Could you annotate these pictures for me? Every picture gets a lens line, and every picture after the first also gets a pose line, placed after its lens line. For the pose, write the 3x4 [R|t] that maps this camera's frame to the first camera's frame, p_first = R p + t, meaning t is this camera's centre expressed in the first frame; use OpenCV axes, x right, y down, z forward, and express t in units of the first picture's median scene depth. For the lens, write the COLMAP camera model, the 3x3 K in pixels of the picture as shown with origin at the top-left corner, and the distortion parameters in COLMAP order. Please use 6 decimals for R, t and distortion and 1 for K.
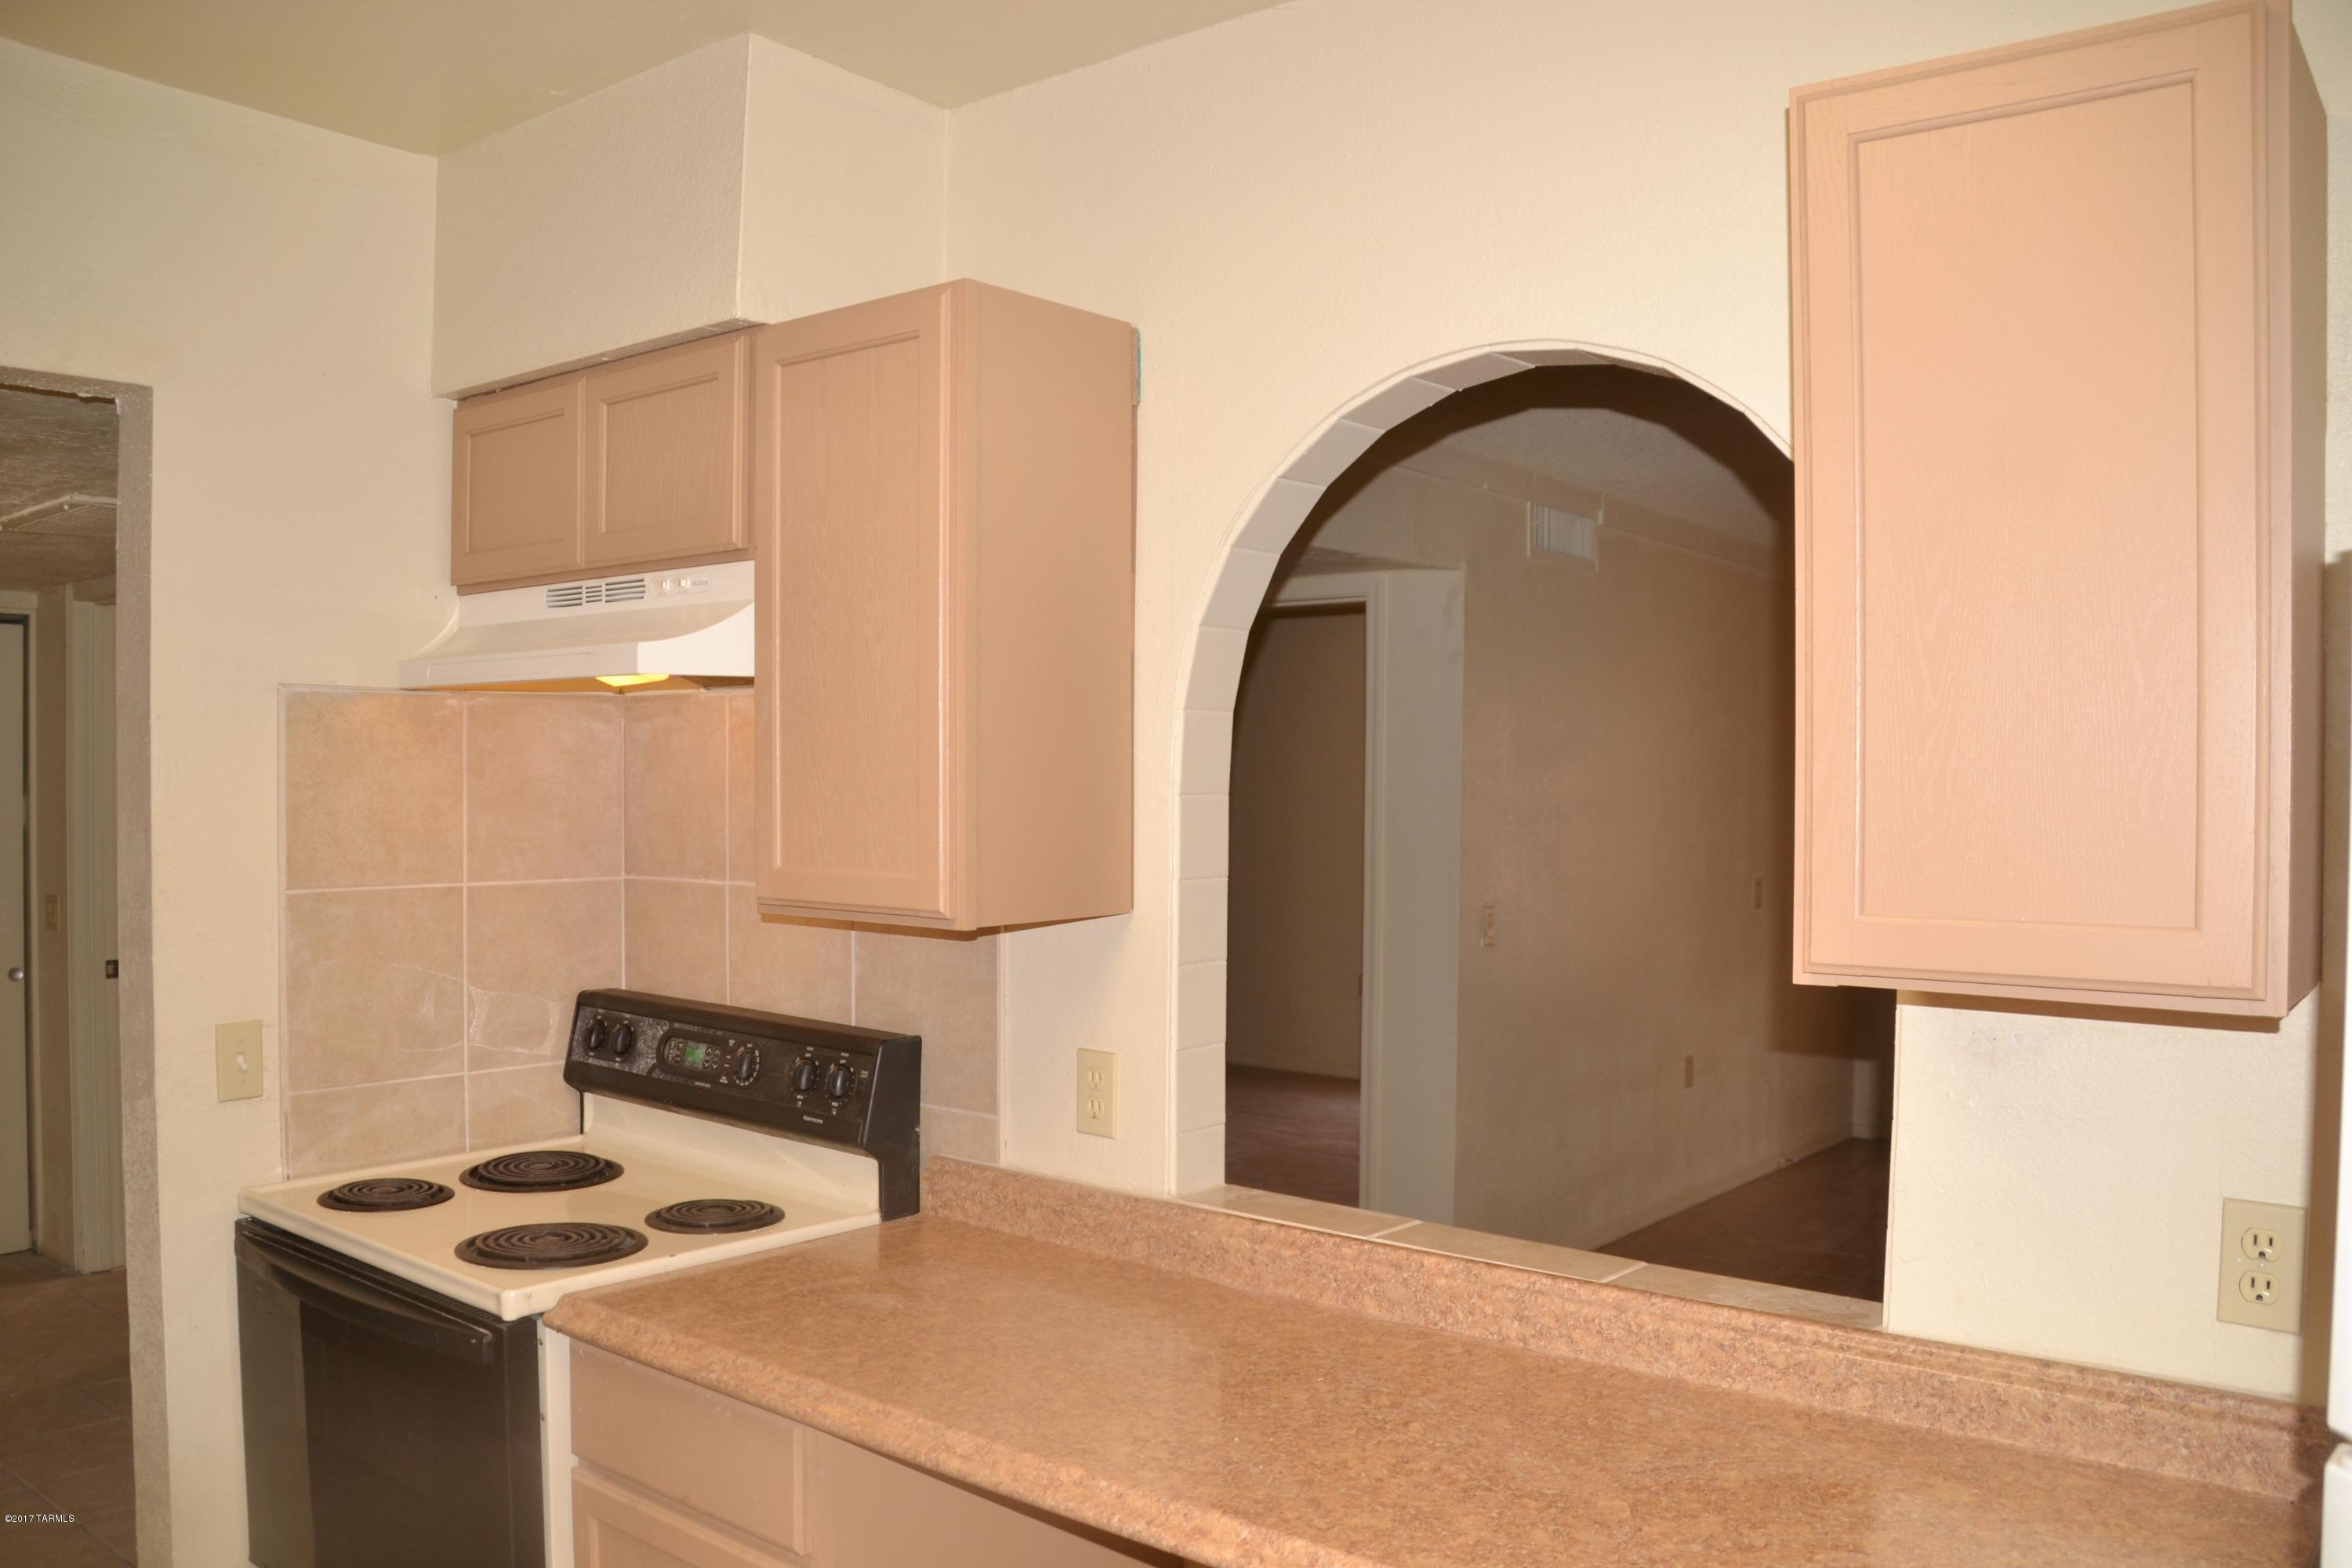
lens RADIAL K [[1887.6, 0, 1195.0], [0, 1887.6, 791.8], [0, 0, 1]] dist [-0.165616, 0.128105]
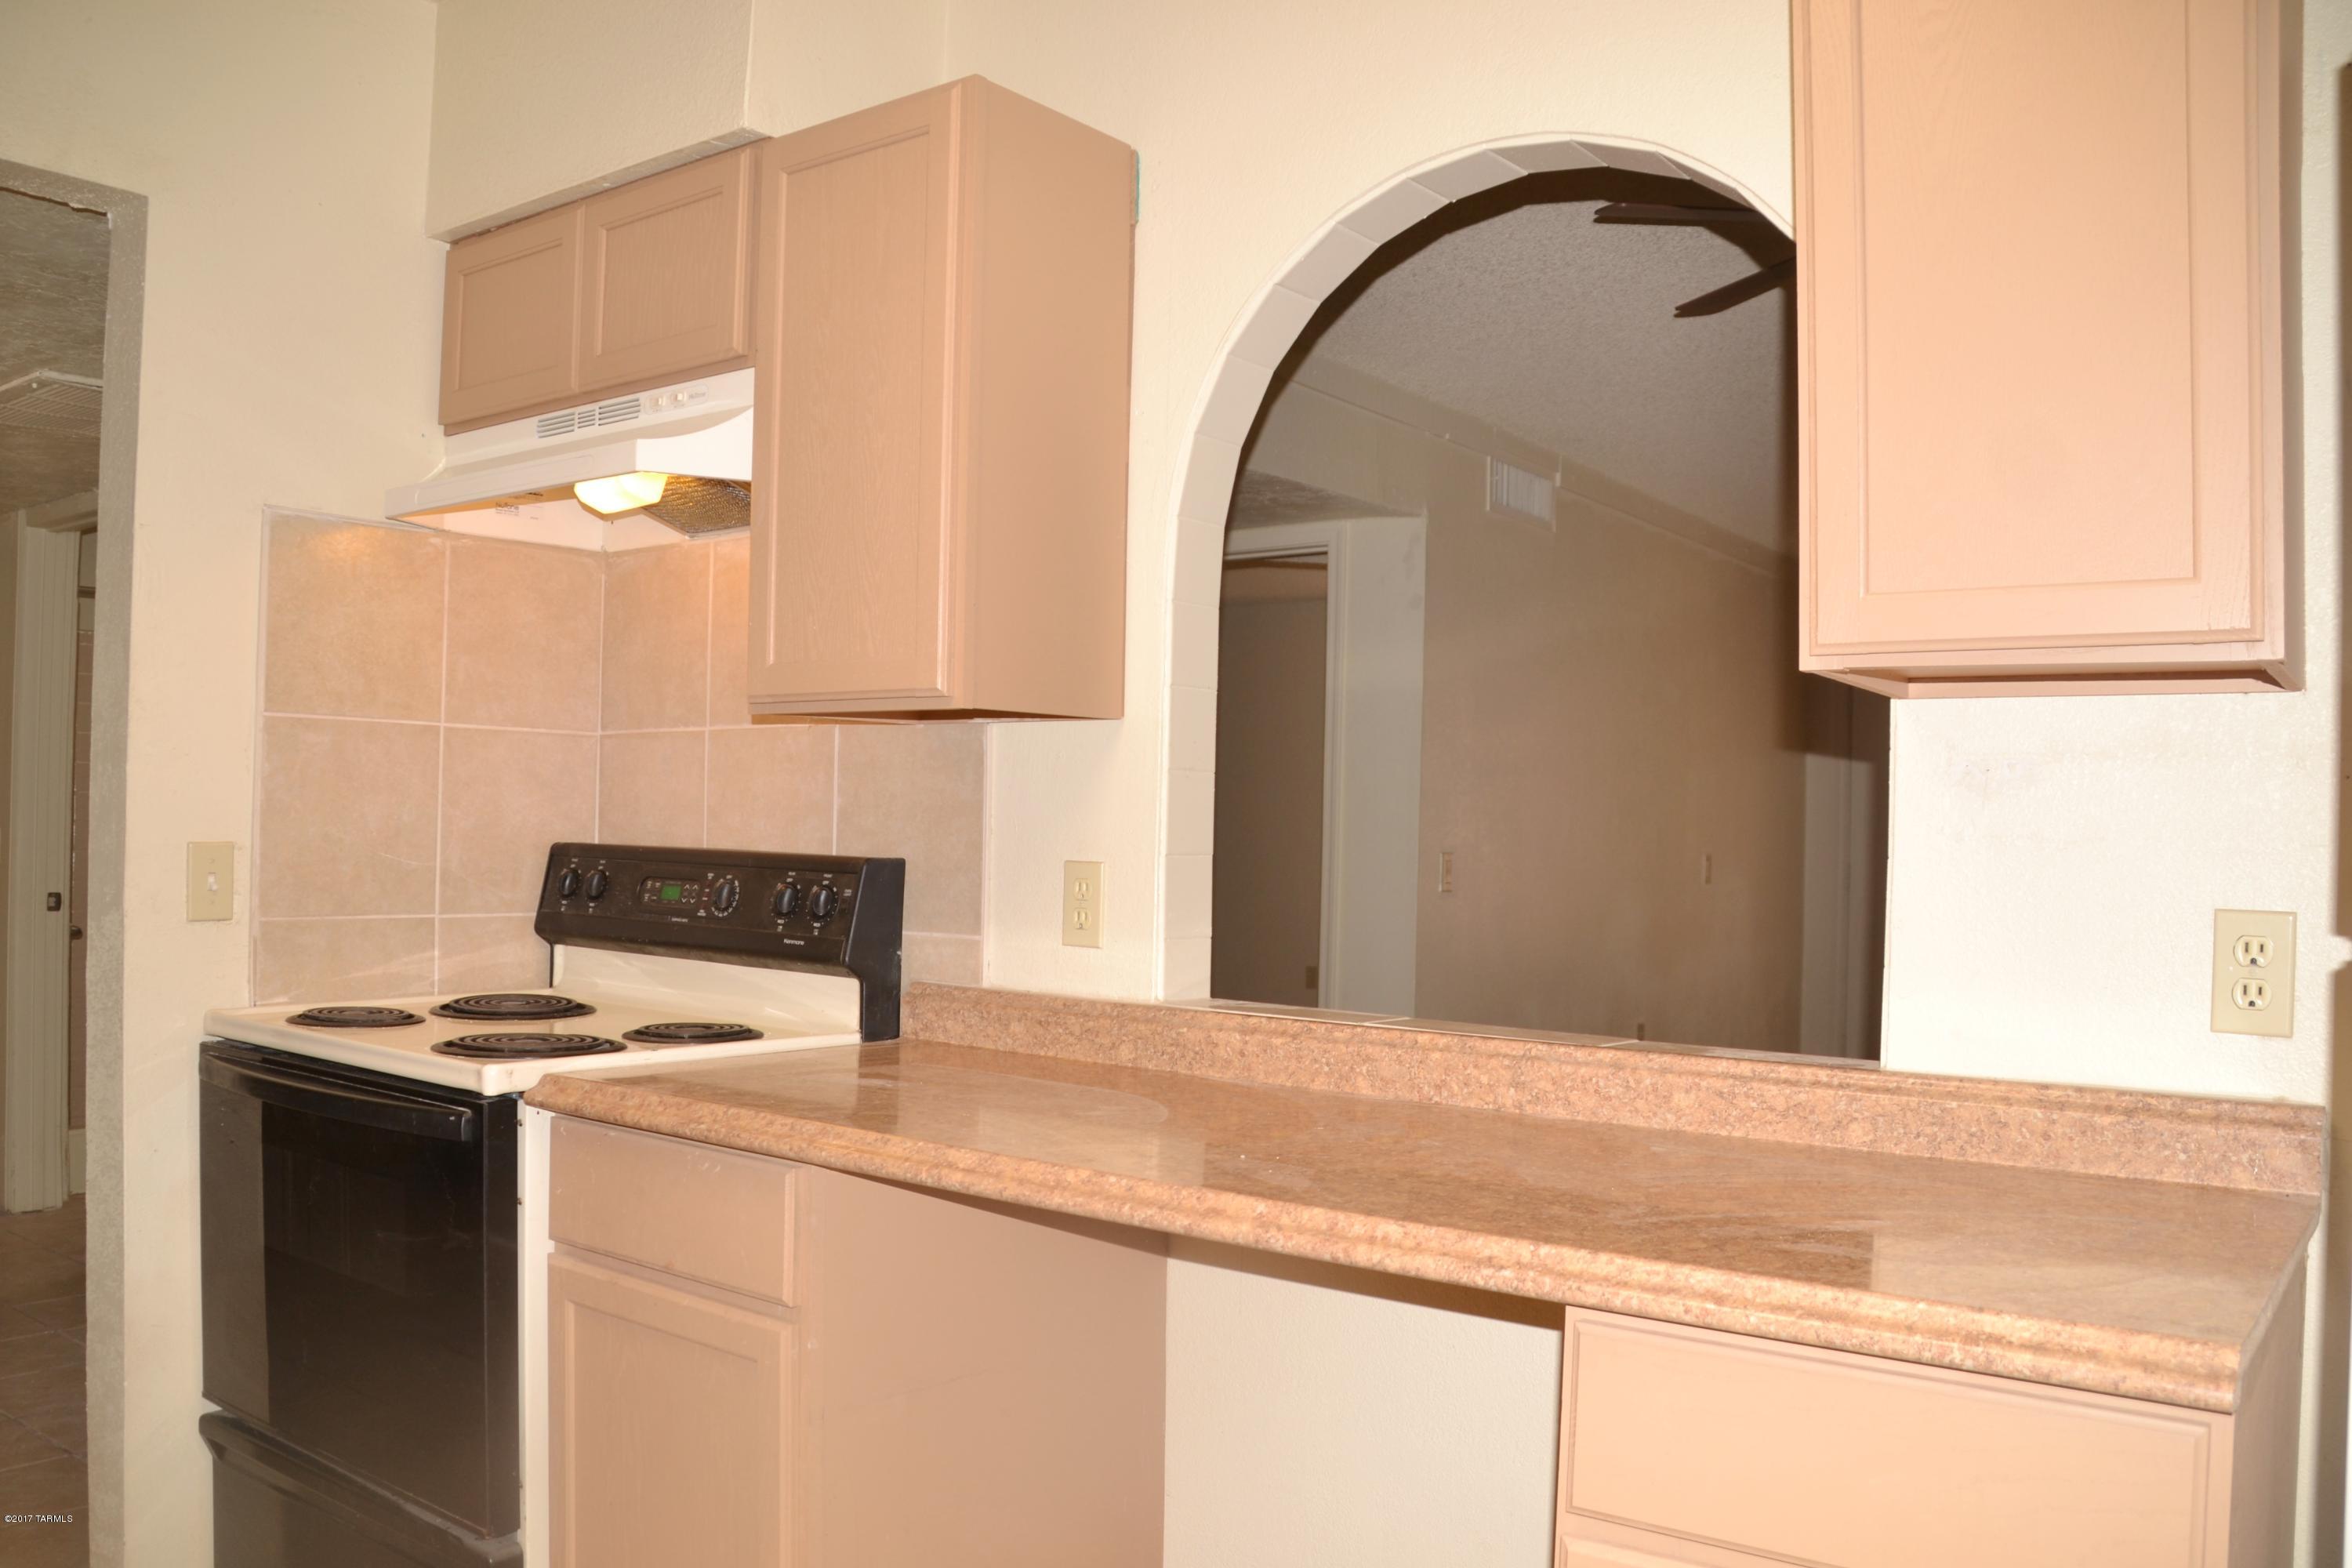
lens RADIAL K [[1887.6, 0, 1193.1], [0, 1887.6, 789.2], [0, 0, 1]] dist [-0.165616, 0.128105]
pose [[0.999366, 0.013459, 0.032955, -0.028821], [-0.012401, 0.999408, -0.032104, 0.134933], [-0.033368, 0.031675, 0.998941, -0.004301]]
